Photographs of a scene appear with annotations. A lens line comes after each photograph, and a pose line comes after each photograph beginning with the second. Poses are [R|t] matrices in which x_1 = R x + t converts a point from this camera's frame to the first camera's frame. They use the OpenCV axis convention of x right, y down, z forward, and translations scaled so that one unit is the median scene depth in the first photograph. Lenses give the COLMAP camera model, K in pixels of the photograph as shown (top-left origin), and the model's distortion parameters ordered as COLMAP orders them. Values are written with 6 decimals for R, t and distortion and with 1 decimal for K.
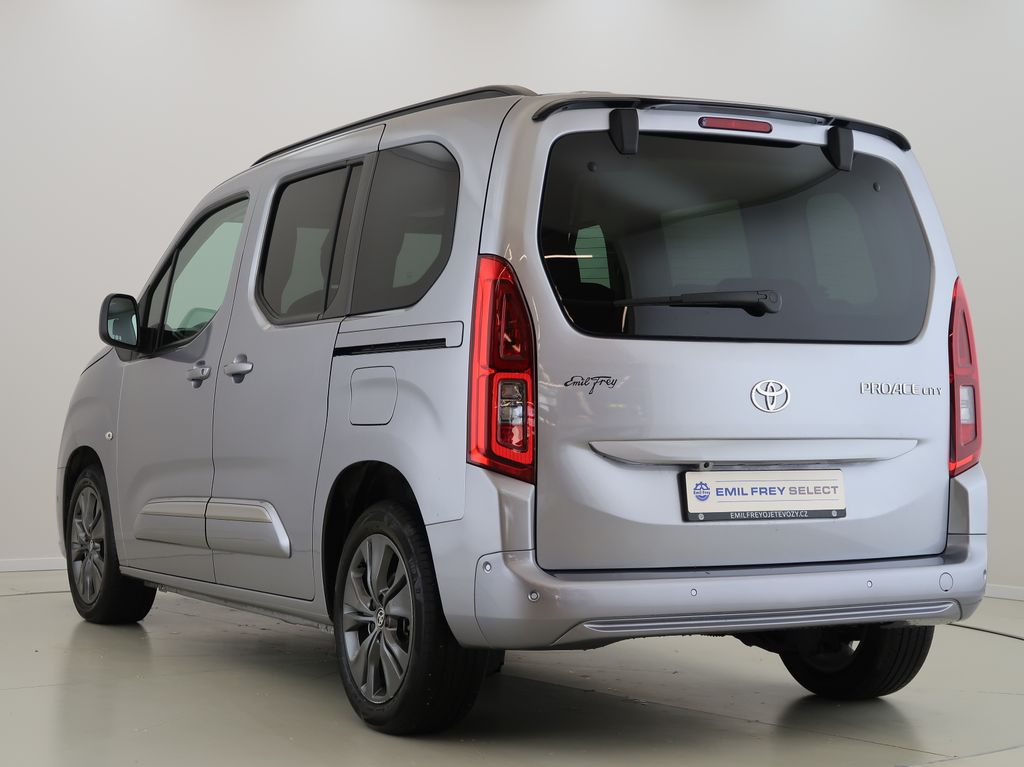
lens RADIAL K [[1294.5, 0, 512.1], [0, 1294.5, 382.6], [0, 0, 1]] dist [-0.006165, 0.000000]
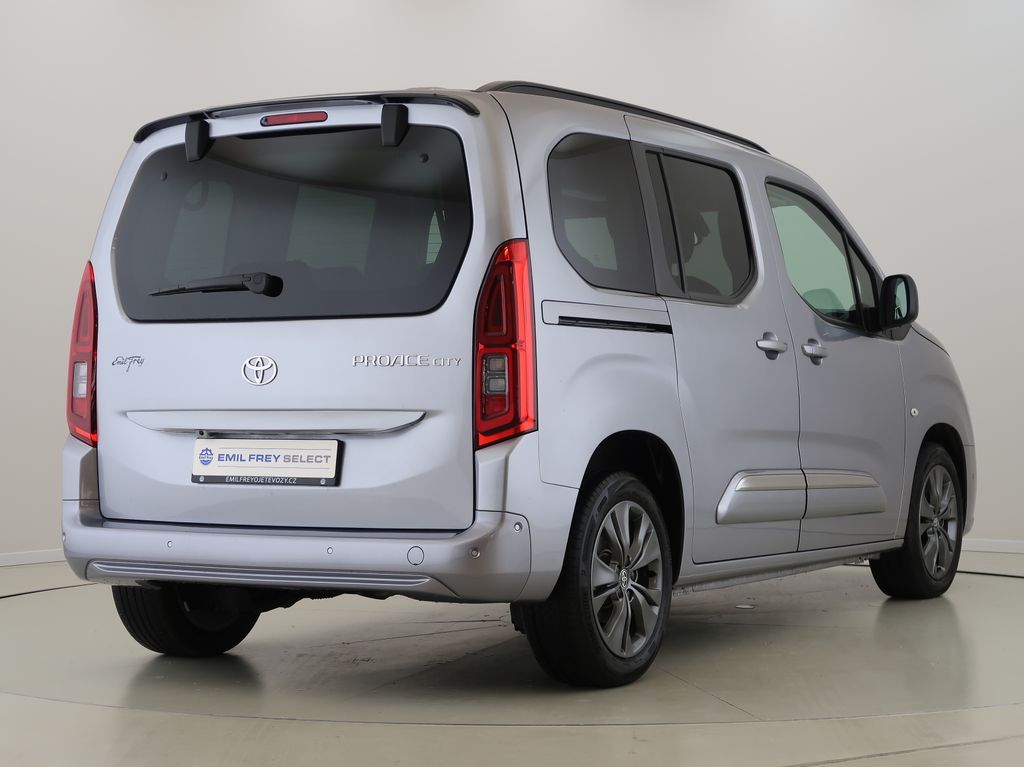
lens RADIAL K [[1203.2, 0, 511.1], [0, 1203.2, 379.9], [0, 0, 1]] dist [-0.002452, 0.000000]
pose [[0.792870, -0.011409, -0.609284, 0.973500], [0.023441, 0.999656, 0.011786, 0.011223], [0.608940, -0.023628, 0.792864, 0.328139]]
